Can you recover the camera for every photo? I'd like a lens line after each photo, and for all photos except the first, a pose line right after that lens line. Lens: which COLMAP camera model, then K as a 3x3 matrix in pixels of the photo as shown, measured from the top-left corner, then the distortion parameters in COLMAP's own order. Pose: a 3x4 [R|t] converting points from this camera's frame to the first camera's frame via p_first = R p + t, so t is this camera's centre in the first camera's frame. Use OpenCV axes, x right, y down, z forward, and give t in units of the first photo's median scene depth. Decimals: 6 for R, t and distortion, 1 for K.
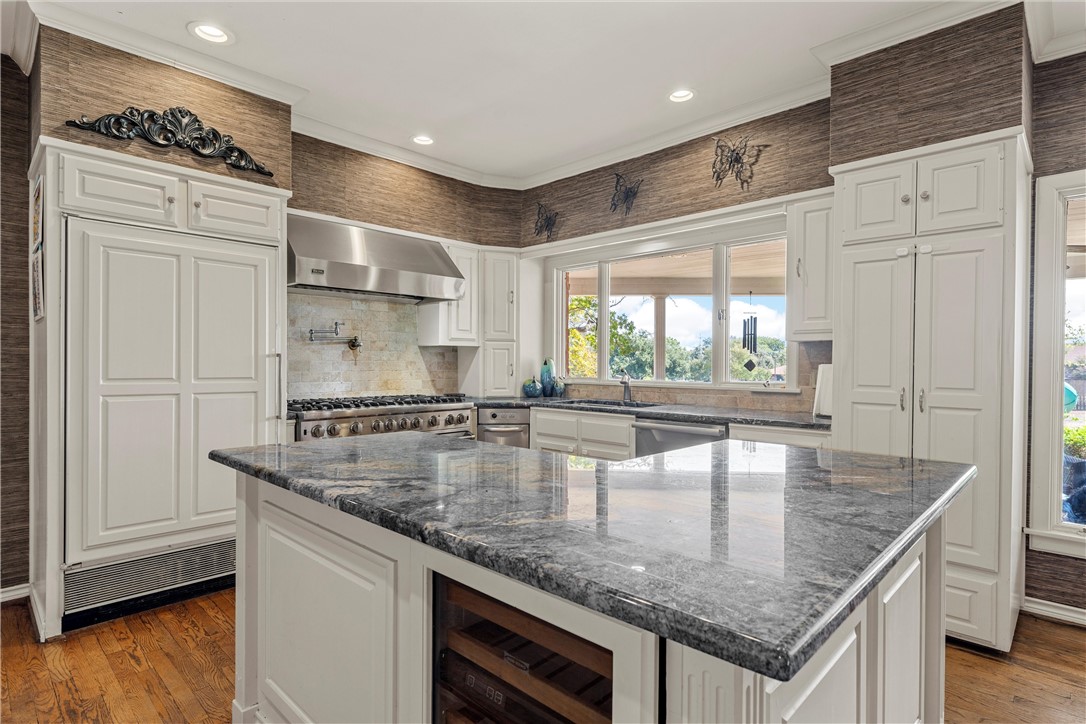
lens RADIAL K [[556.7, 0, 539.6], [0, 556.7, 365.7], [0, 0, 1]] dist [0.002038, 0.001060]
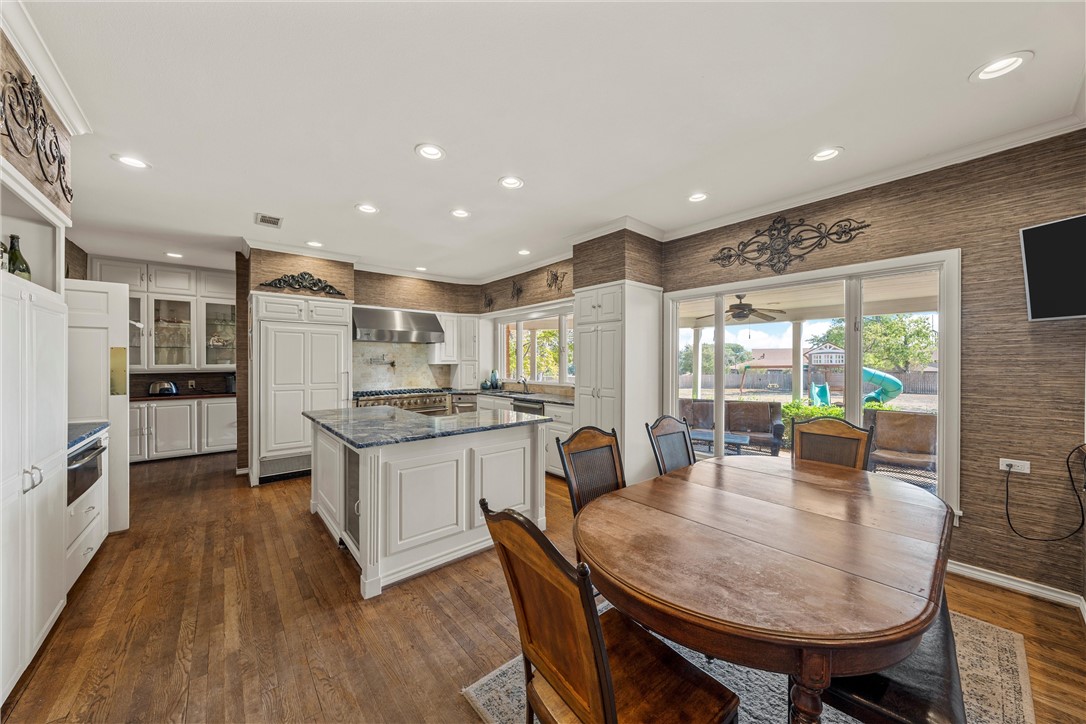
lens RADIAL K [[374.2, 0, 543.0], [0, 374.2, 362.0], [0, 0, 1]] dist [-0.000697, -0.000037]
pose [[0.995485, -0.006371, -0.094701, 0.427166], [0.005861, 0.999967, -0.005661, -0.043123], [0.094734, 0.005080, 0.995490, -0.412207]]
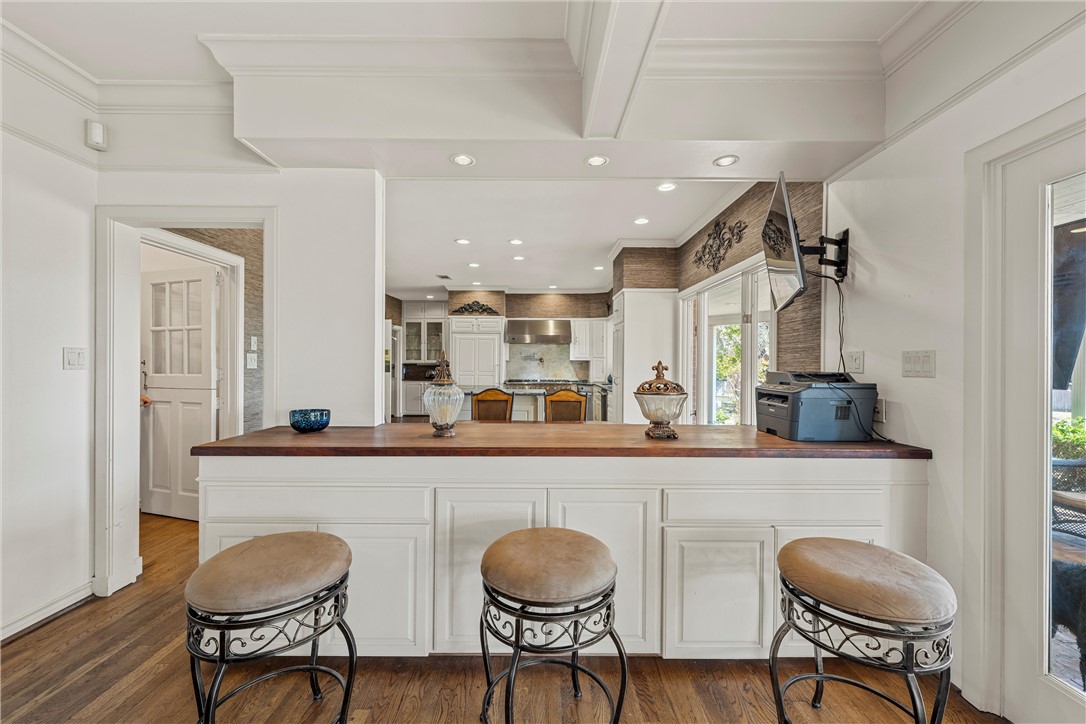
lens RADIAL K [[430.8, 0, 543.0], [0, 430.8, 362.0], [0, 0, 1]] dist [0.000180, 0.000058]
pose [[0.701322, -0.004840, -0.712829, 1.418208], [-0.006440, 0.999893, -0.013126, -0.003733], [0.712816, 0.013796, 0.701215, -0.587043]]
